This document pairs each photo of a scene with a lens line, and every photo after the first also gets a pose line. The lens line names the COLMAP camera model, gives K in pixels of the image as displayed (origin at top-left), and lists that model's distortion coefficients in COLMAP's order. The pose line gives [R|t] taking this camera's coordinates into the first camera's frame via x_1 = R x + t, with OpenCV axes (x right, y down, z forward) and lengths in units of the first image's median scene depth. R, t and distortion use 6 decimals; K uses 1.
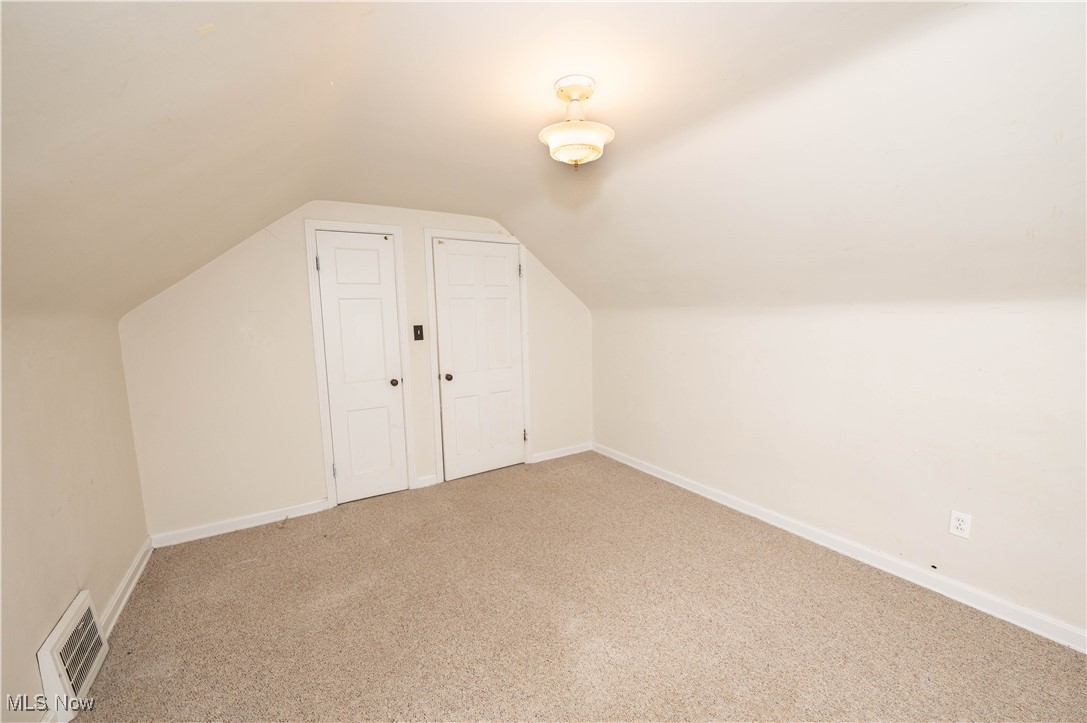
lens RADIAL K [[428.6, 0, 542.1], [0, 428.6, 357.8], [0, 0, 1]] dist [-0.000435, -0.000077]
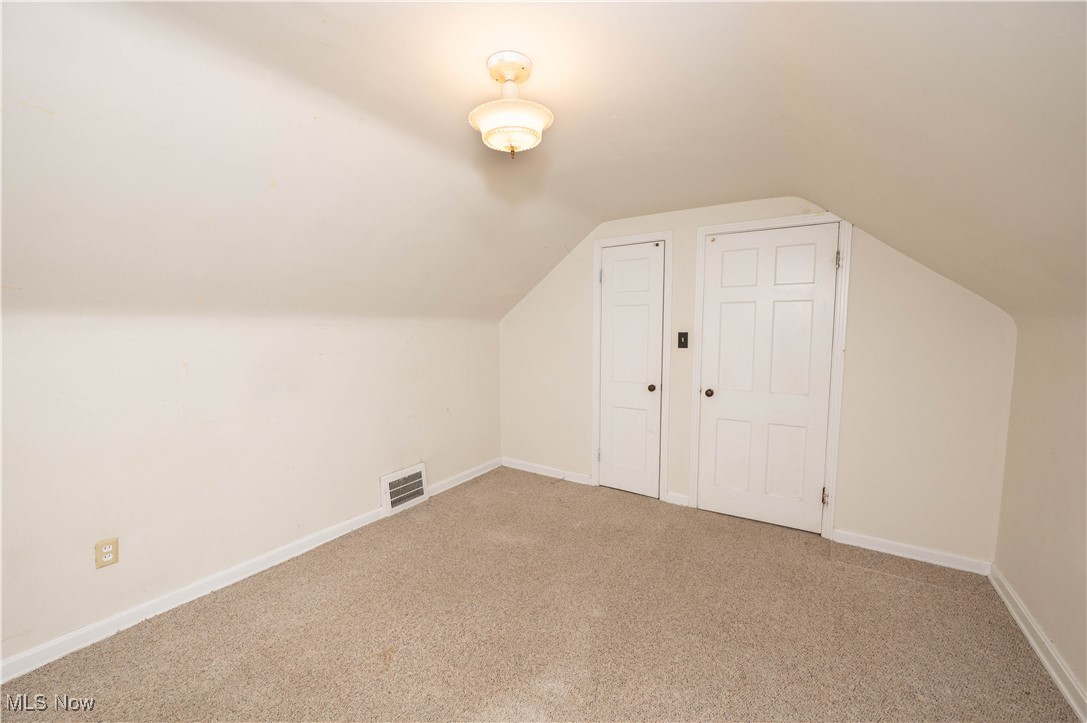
lens RADIAL K [[428.6, 0, 542.1], [0, 428.6, 357.8], [0, 0, 1]] dist [-0.000435, -0.000077]
pose [[0.435571, 0.088727, -0.895771, 0.445699], [-0.103937, 0.993432, 0.047861, -0.034447], [0.894133, 0.072257, 0.441932, 0.326401]]
